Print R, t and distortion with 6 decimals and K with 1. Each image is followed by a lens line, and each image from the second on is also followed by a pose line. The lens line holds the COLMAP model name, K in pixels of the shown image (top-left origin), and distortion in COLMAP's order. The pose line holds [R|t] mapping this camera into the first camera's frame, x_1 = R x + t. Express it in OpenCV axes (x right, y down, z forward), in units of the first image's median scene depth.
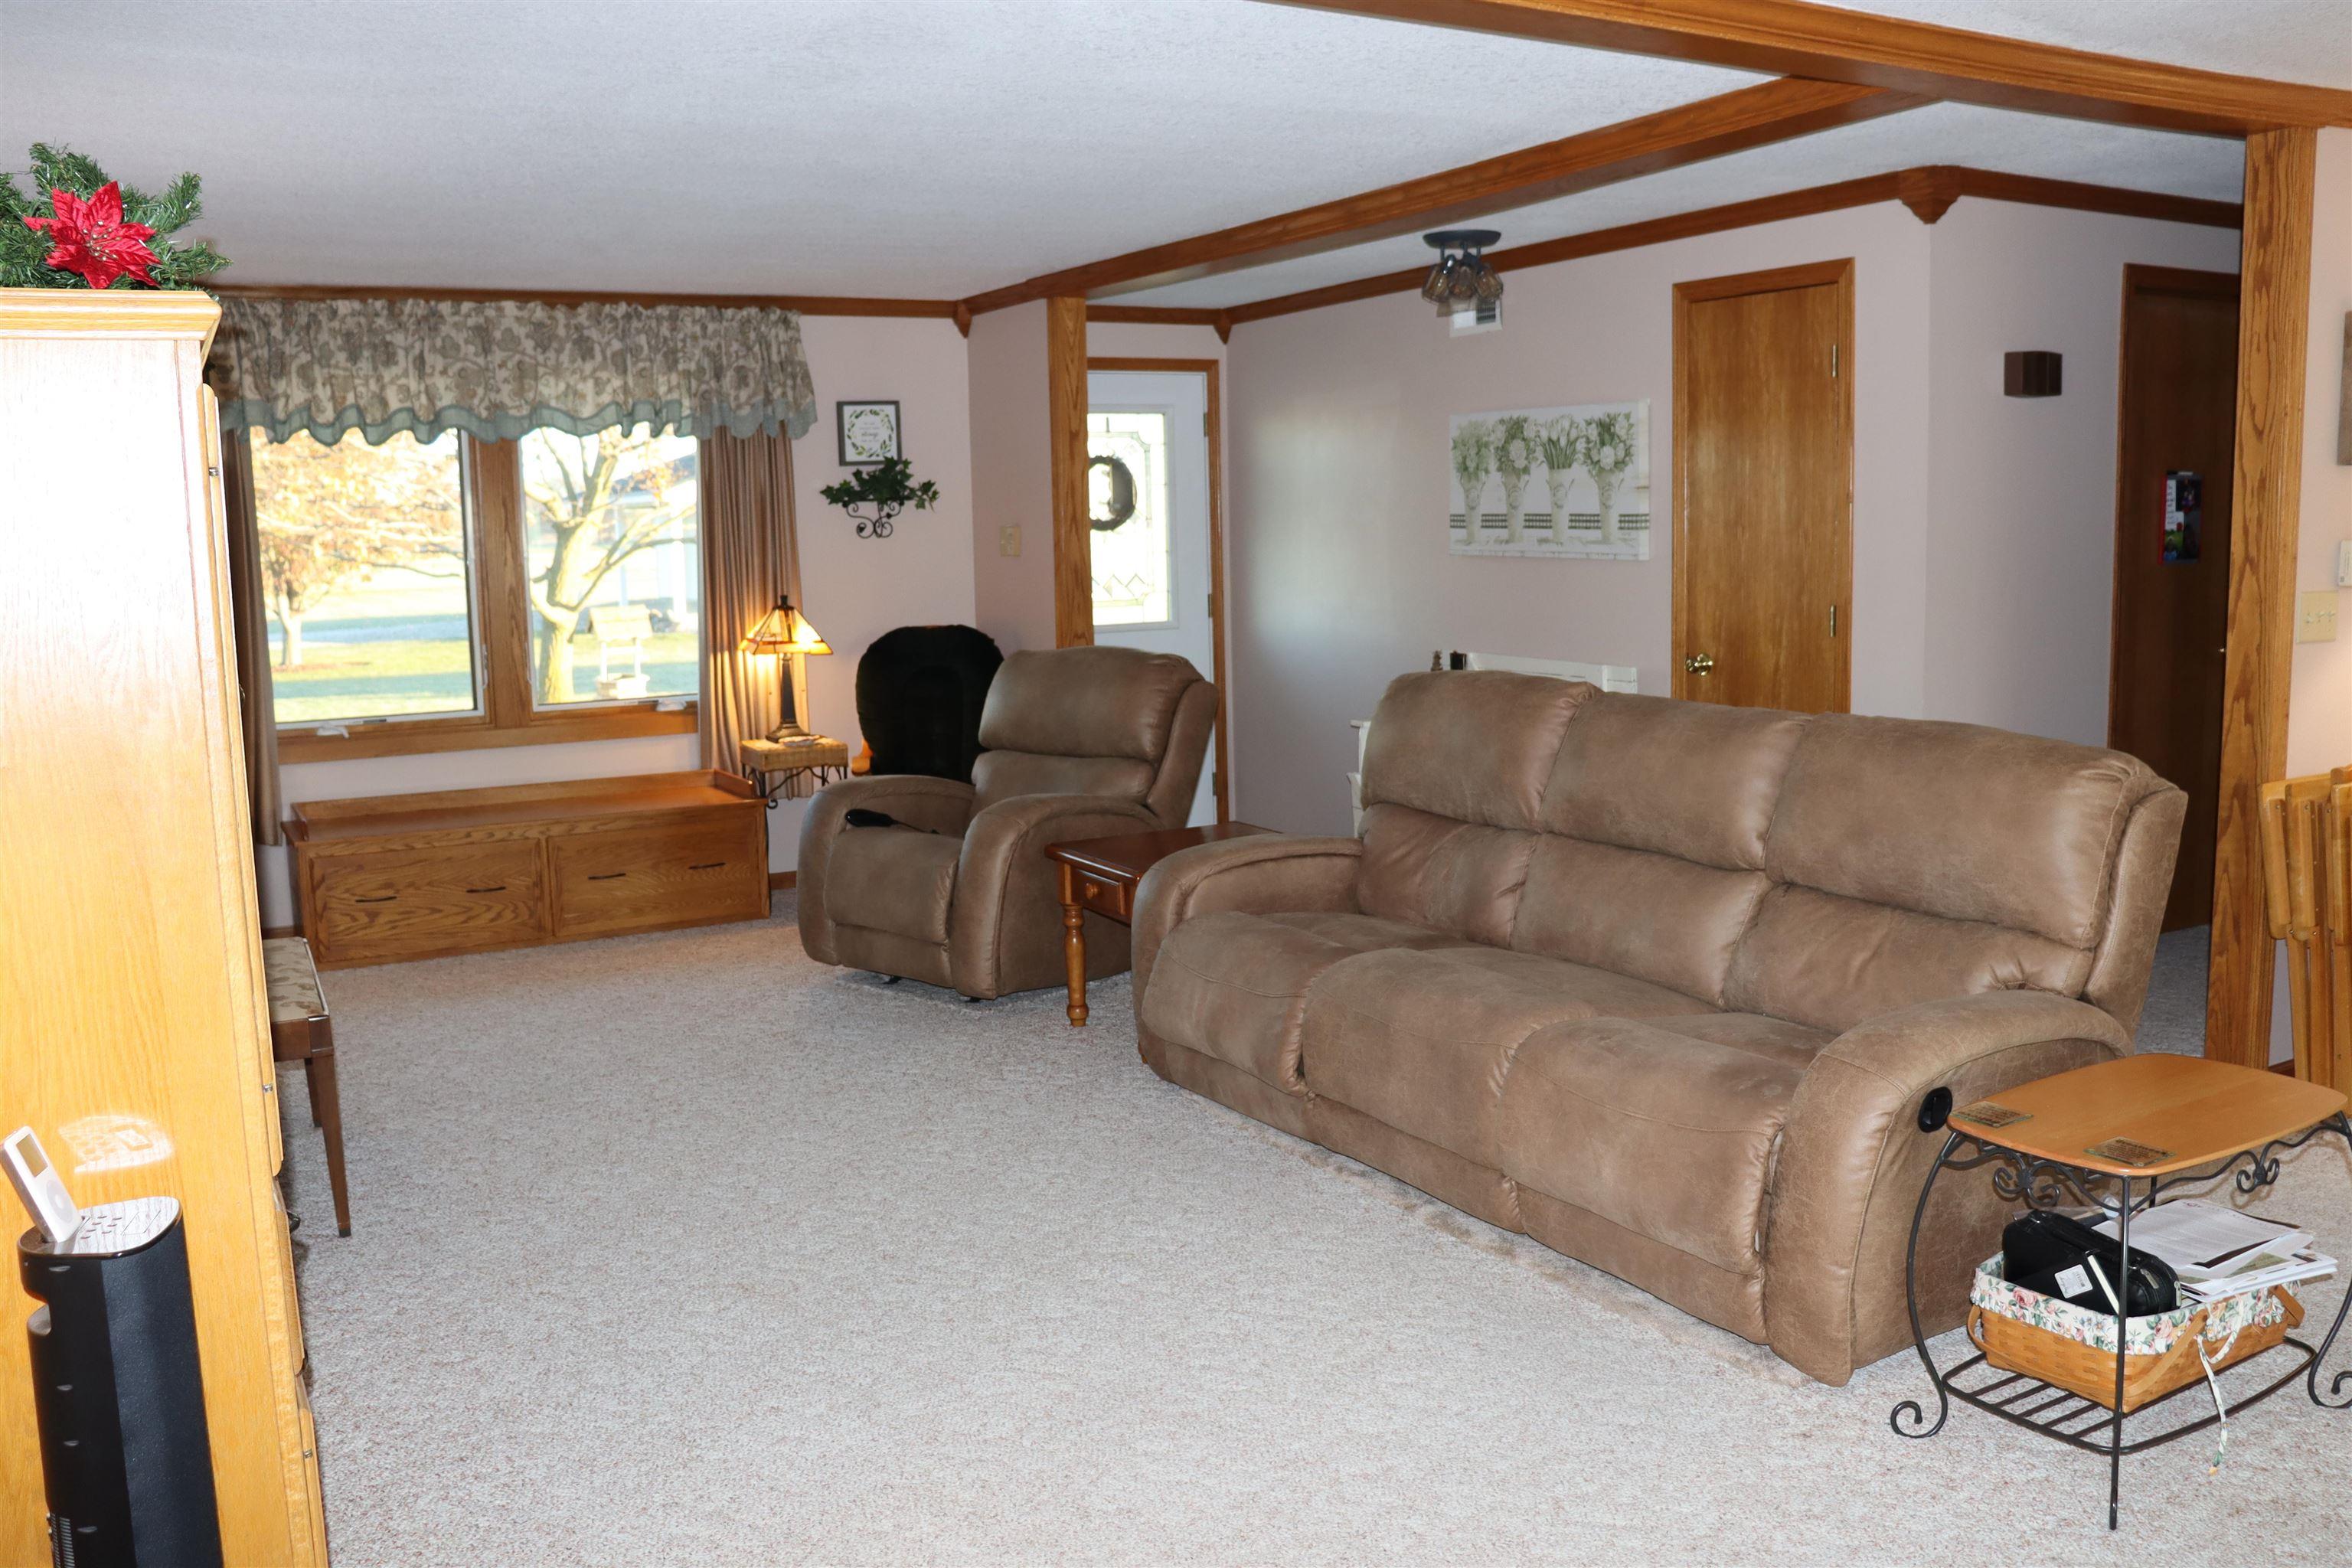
lens RADIAL K [[1956.0, 0, 1176.0], [0, 1956.0, 784.0], [0, 0, 1]] dist [-0.165790, 0.170844]
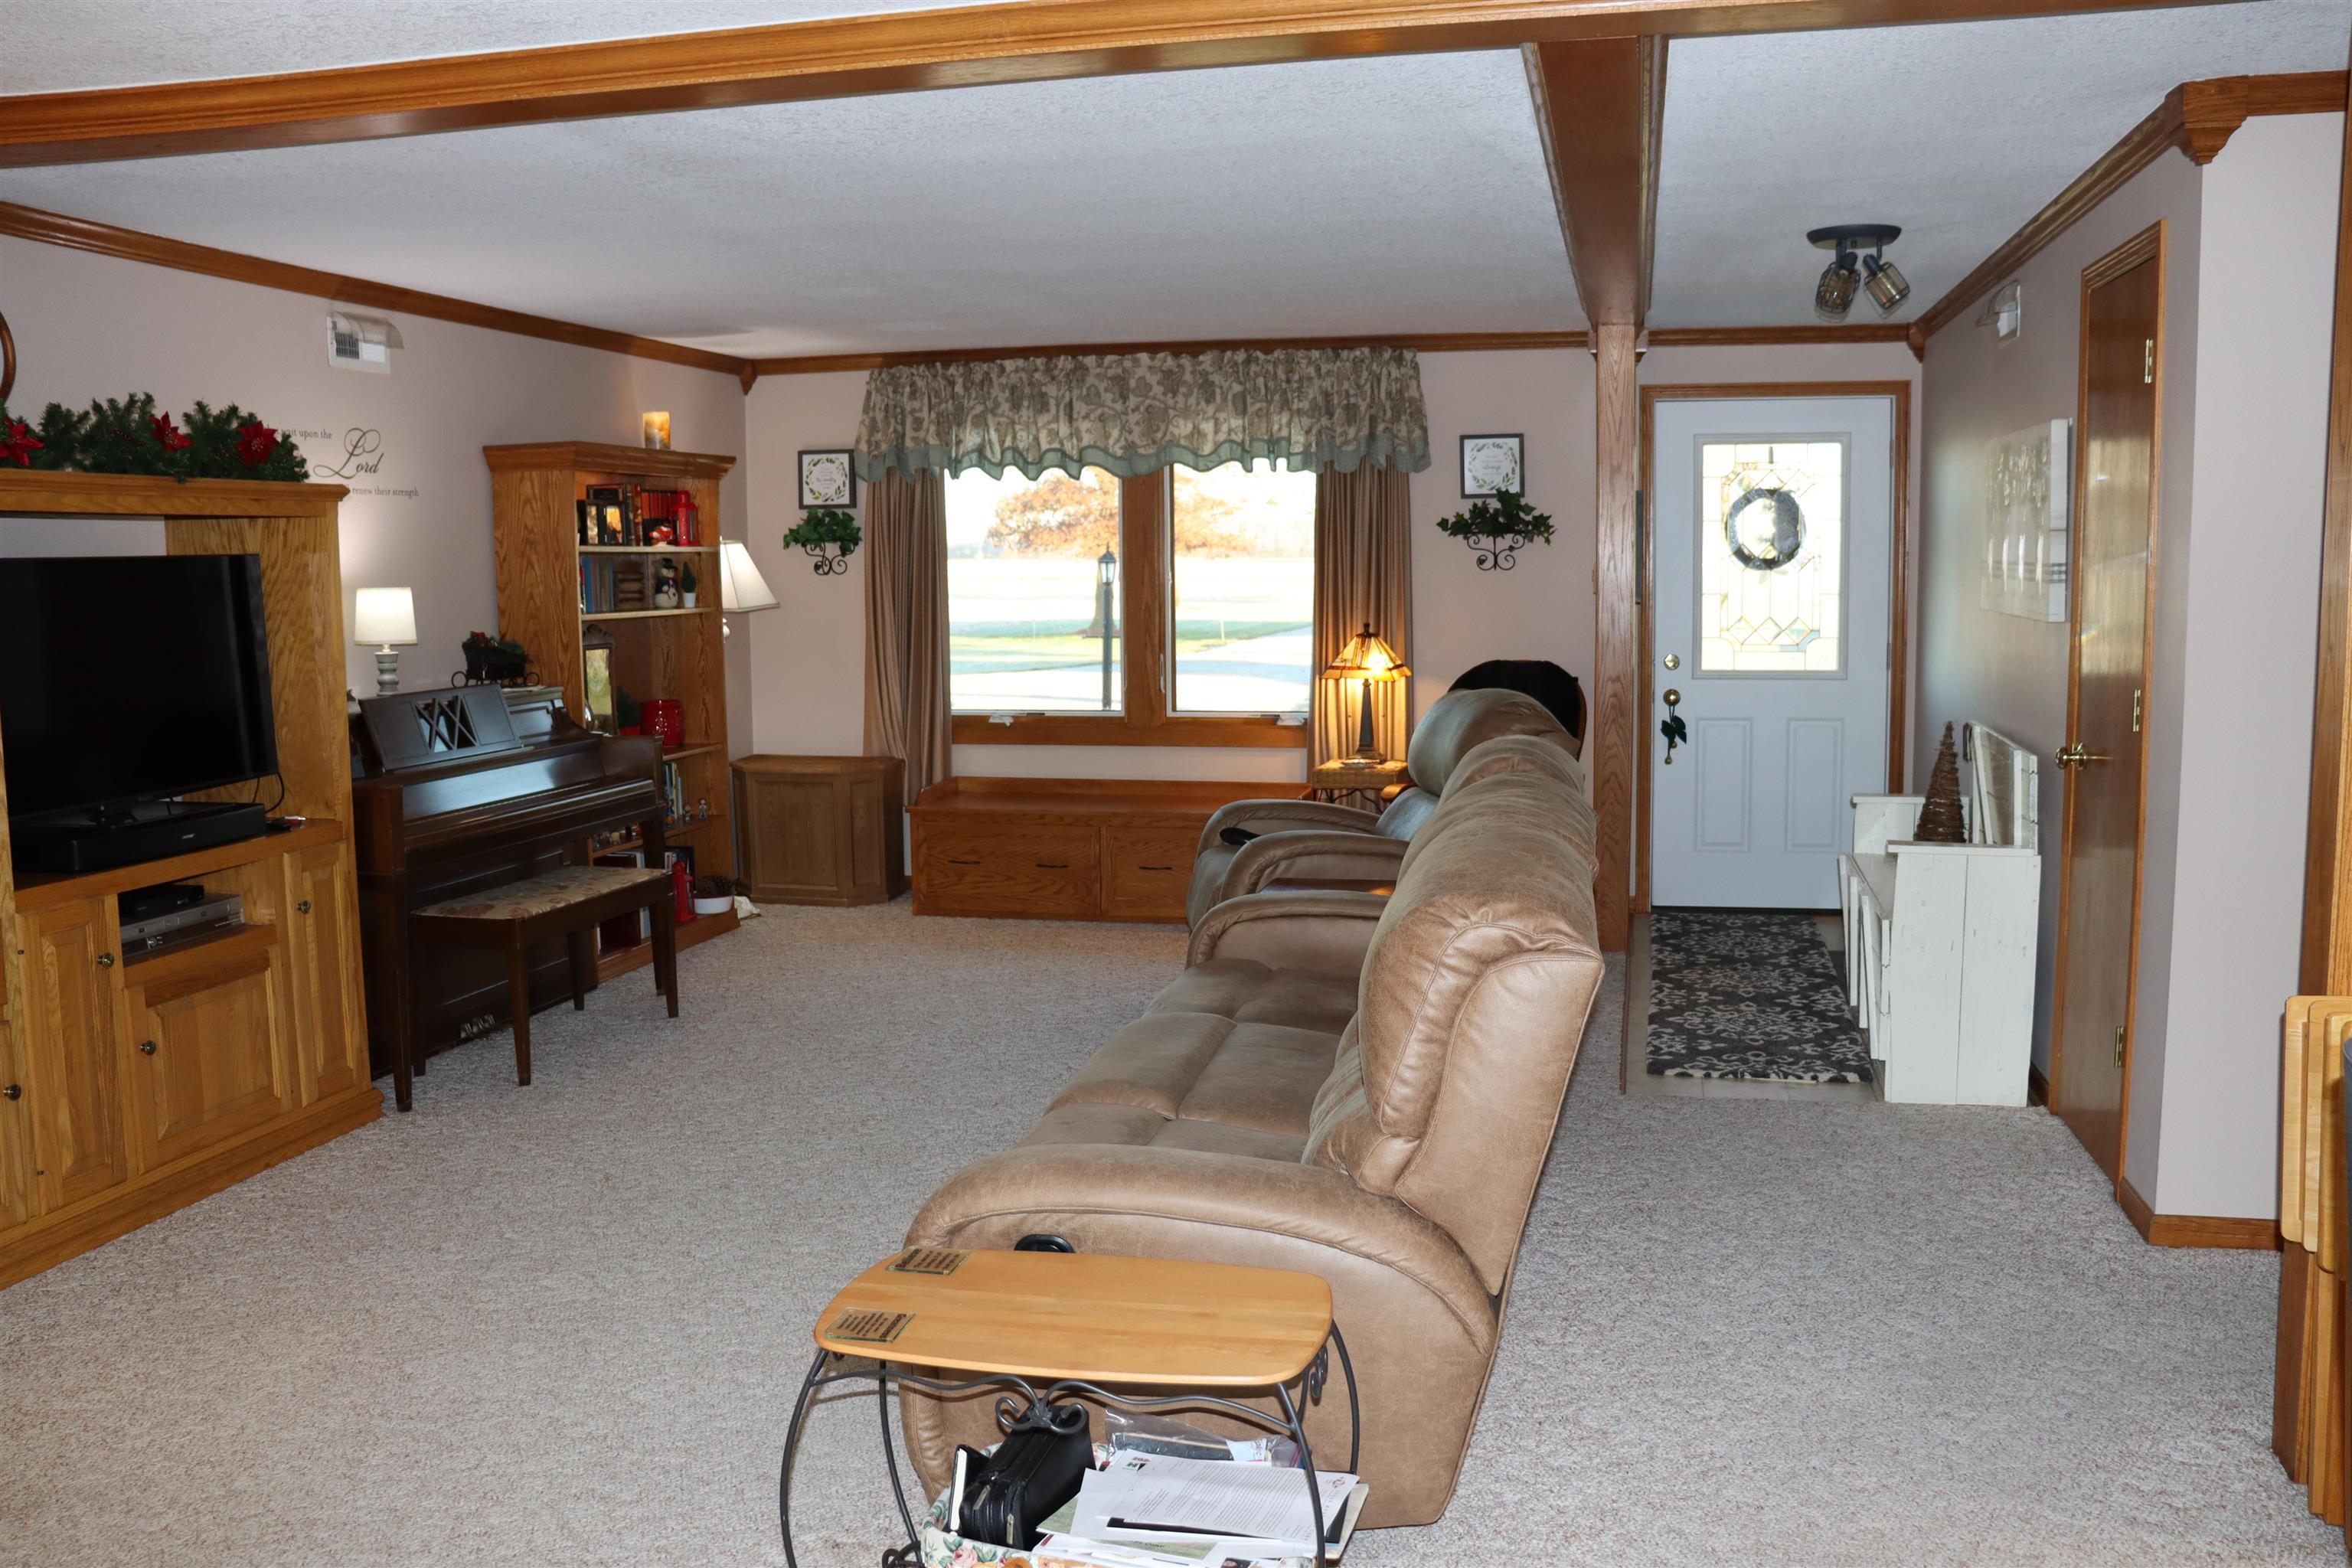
lens RADIAL K [[1937.1, 0, 1187.9], [0, 1937.1, 791.5], [0, 0, 1]] dist [-0.174207, 0.155859]
pose [[0.739412, 0.092935, -0.666808, 0.443305], [-0.098572, 0.994698, 0.029329, -0.029693], [0.665998, 0.044043, 0.744652, 0.177045]]
